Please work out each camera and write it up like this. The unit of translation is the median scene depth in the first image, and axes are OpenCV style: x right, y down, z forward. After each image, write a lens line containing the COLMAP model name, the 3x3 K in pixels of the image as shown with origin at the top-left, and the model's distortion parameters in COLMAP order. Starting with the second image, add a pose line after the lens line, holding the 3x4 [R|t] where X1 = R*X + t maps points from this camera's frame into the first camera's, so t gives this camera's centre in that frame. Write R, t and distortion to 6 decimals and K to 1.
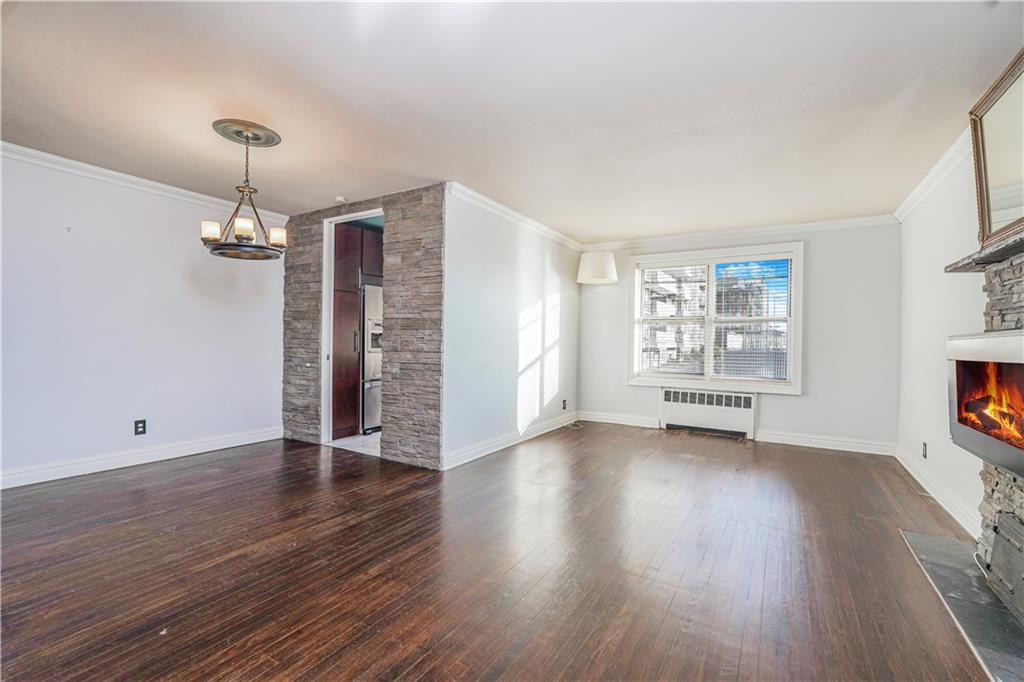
lens RADIAL K [[448.8, 0, 513.4], [0, 448.8, 348.2], [0, 0, 1]] dist [-0.001249, 0.000093]
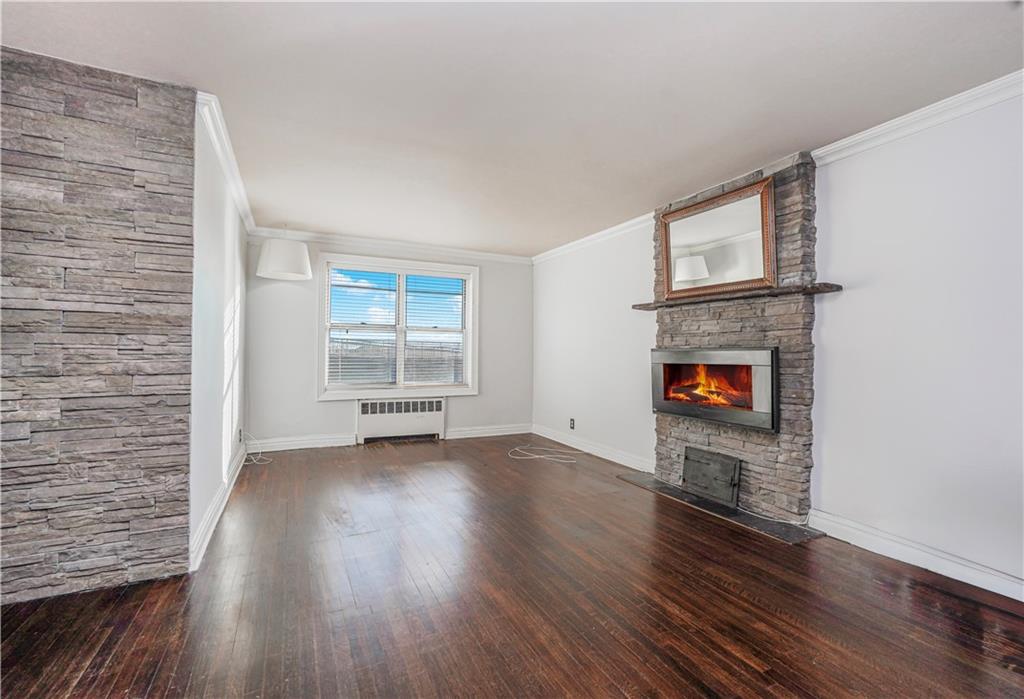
lens RADIAL K [[466.0, 0, 514.5], [0, 466.0, 354.7], [0, 0, 1]] dist [0.002369, 0.000736]
pose [[0.534534, -0.014037, 0.845030, -0.432941], [0.012524, 0.999884, 0.008687, -0.015254], [-0.845054, 0.005939, 0.534648, 0.291866]]
